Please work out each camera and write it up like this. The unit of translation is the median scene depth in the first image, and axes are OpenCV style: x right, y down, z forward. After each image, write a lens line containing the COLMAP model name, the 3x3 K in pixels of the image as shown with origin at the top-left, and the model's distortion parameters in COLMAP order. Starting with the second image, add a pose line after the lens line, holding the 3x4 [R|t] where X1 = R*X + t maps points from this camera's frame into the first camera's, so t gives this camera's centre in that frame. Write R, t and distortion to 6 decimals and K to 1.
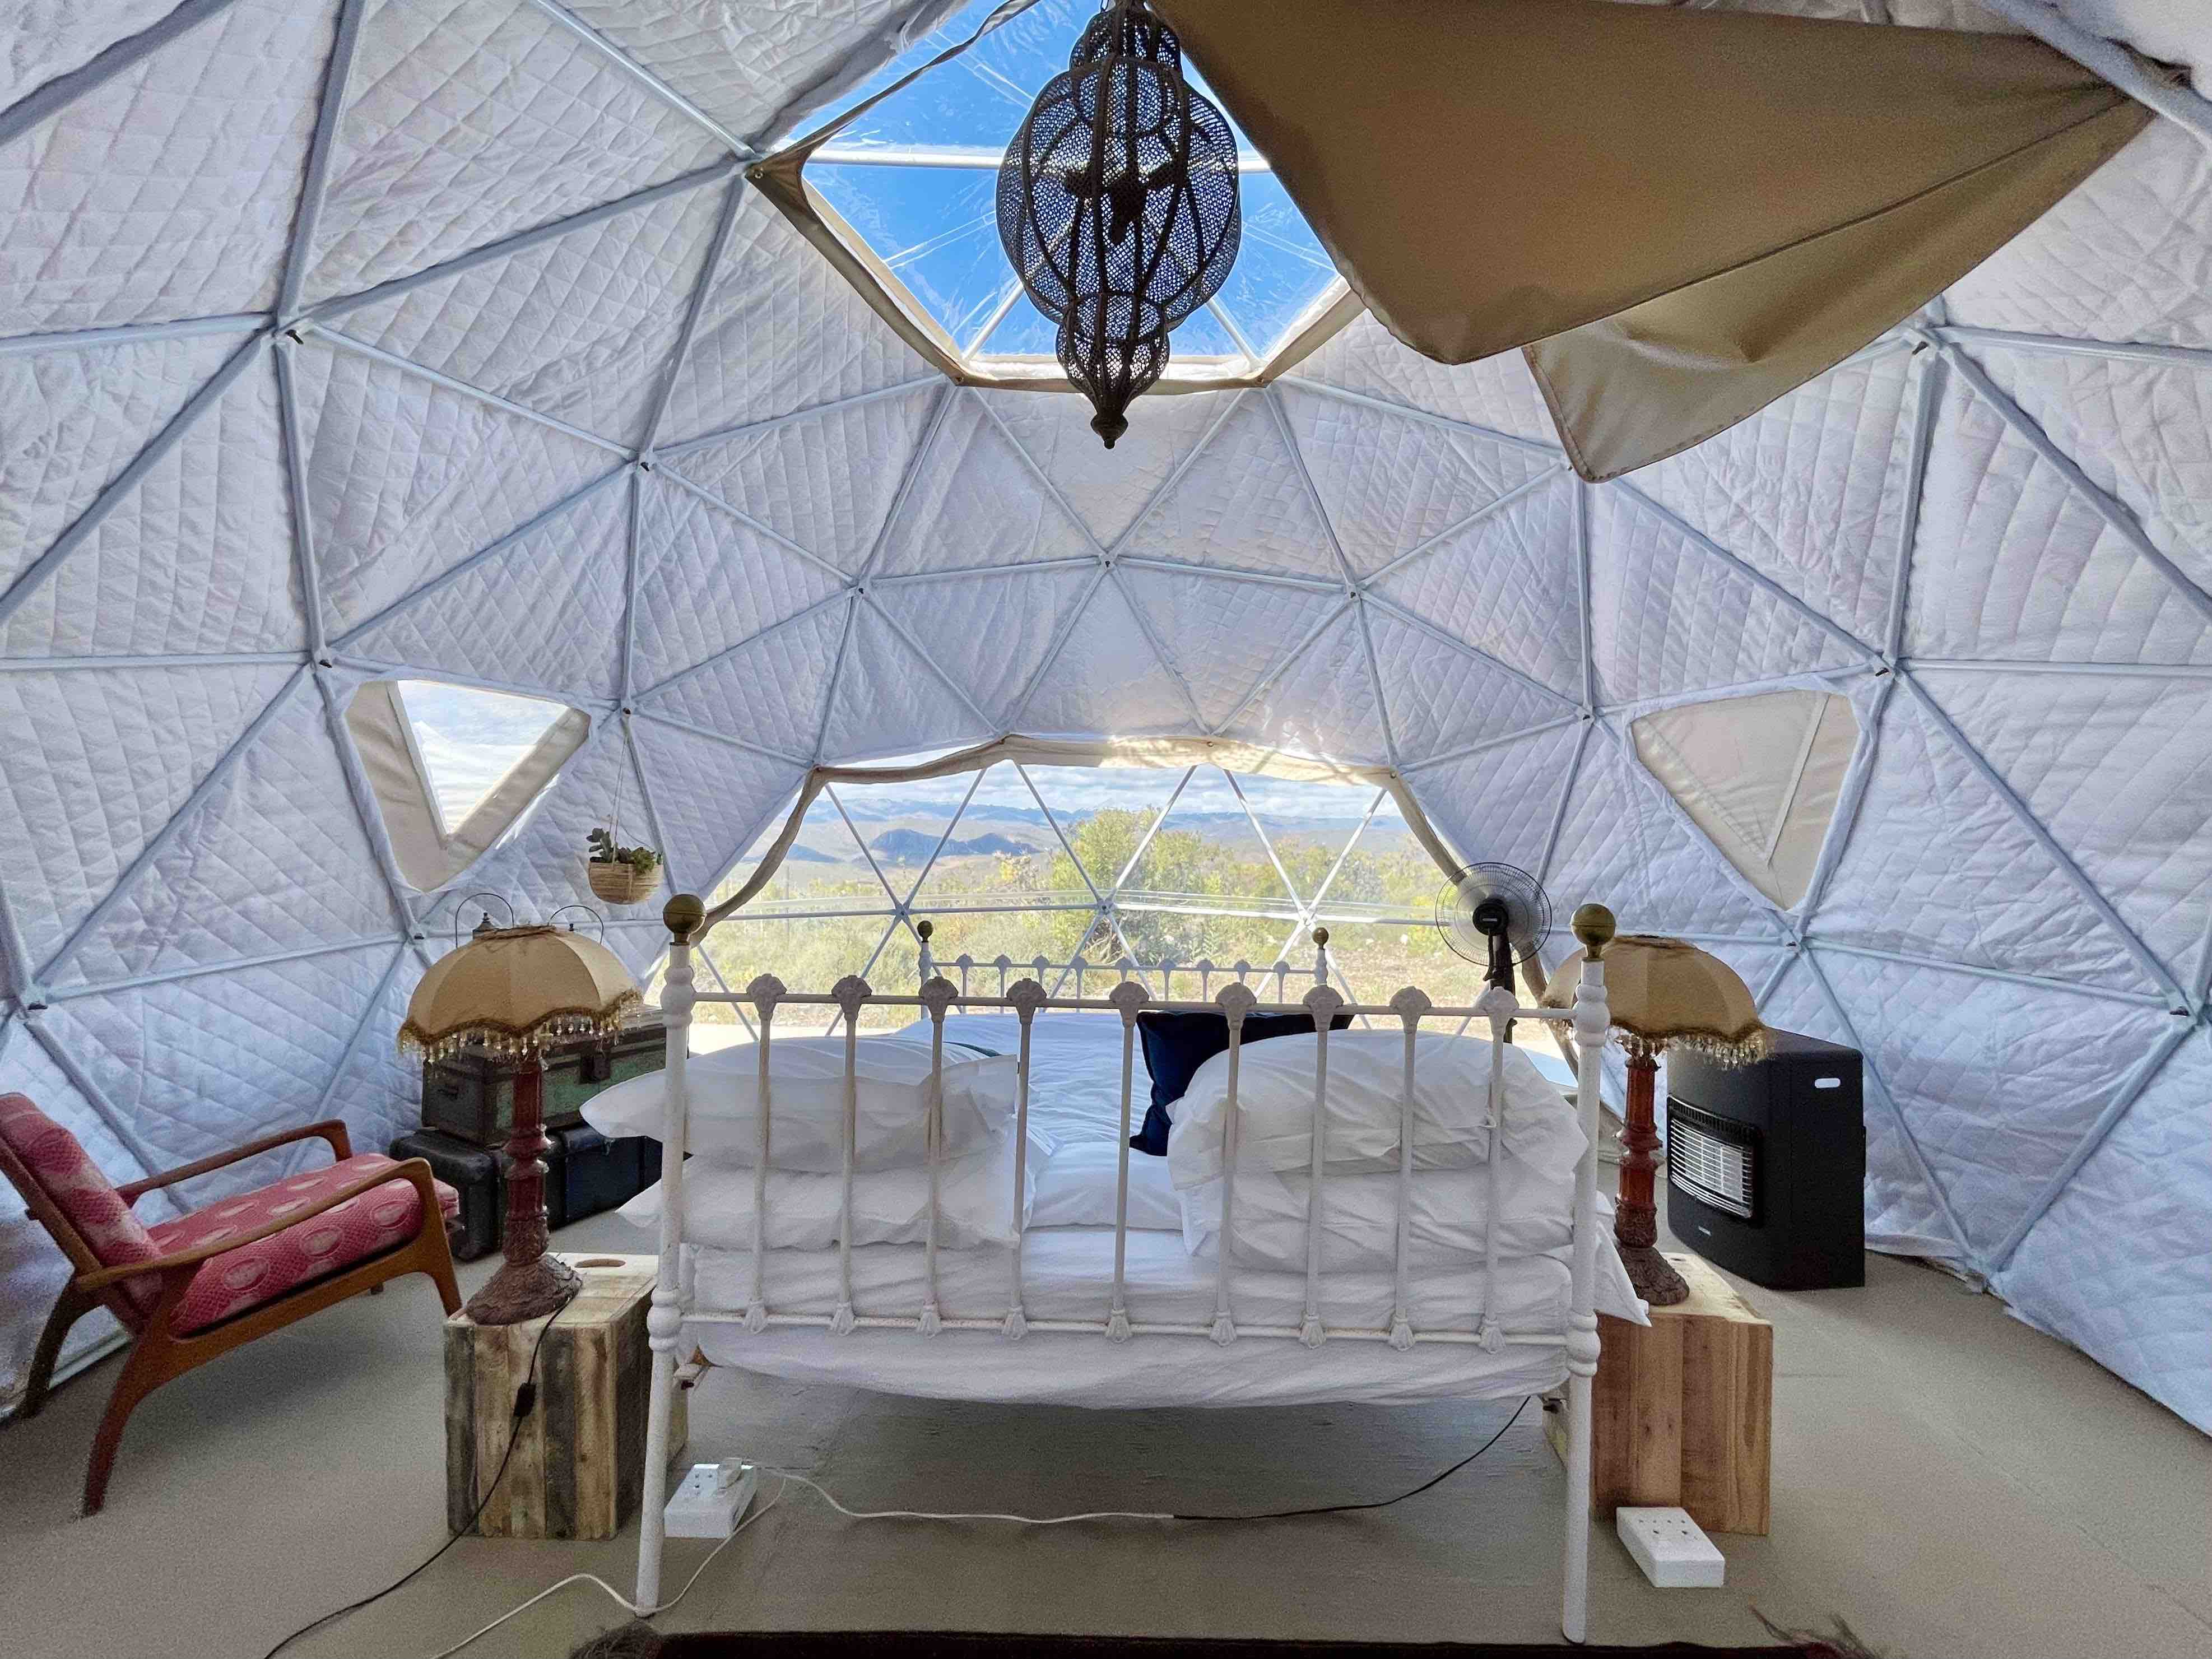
lens RADIAL K [[1037.5, 0, 1104.7], [0, 1037.5, 818.4], [0, 0, 1]] dist [-0.000314, 0.000036]
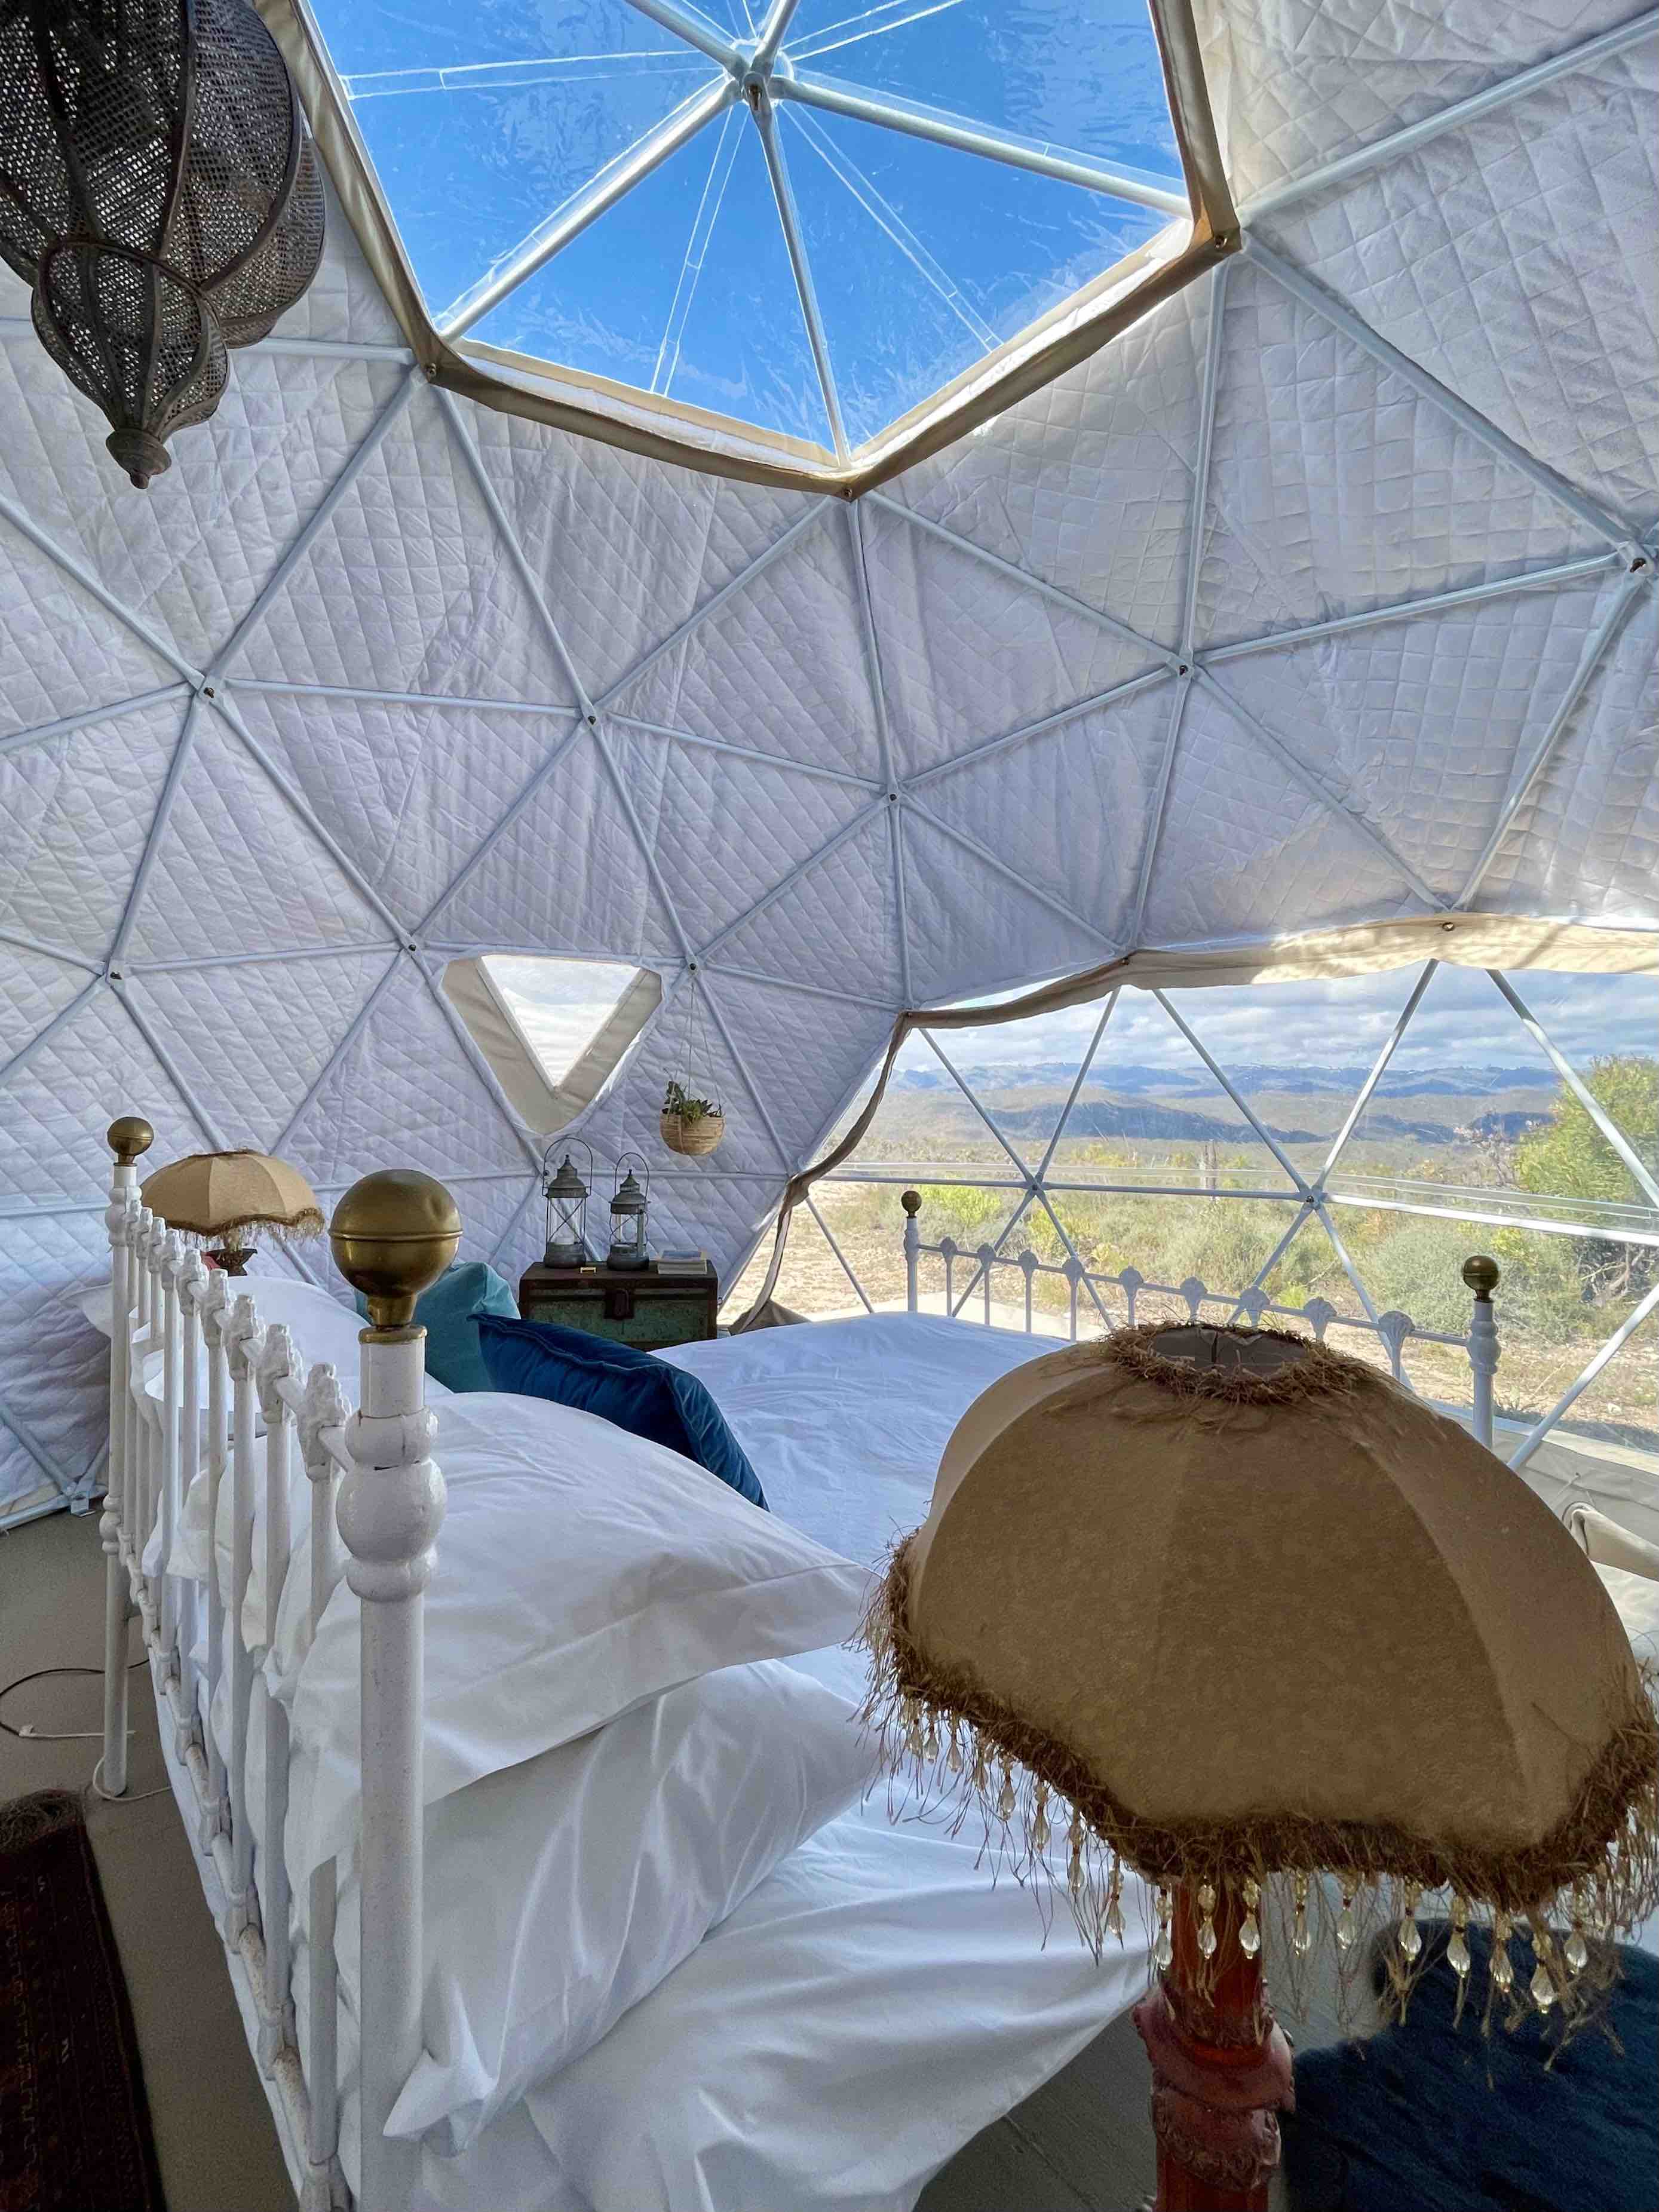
lens RADIAL K [[1037.6, 0, 829.5], [0, 1037.6, 1106.0], [0, 0, 1]] dist [-0.000314, 0.000036]
pose [[0.620125, -0.000112, -0.784503, 0.436455], [0.003468, 0.999991, 0.002599, 0.032921], [0.784496, -0.004332, 0.620119, 0.478822]]
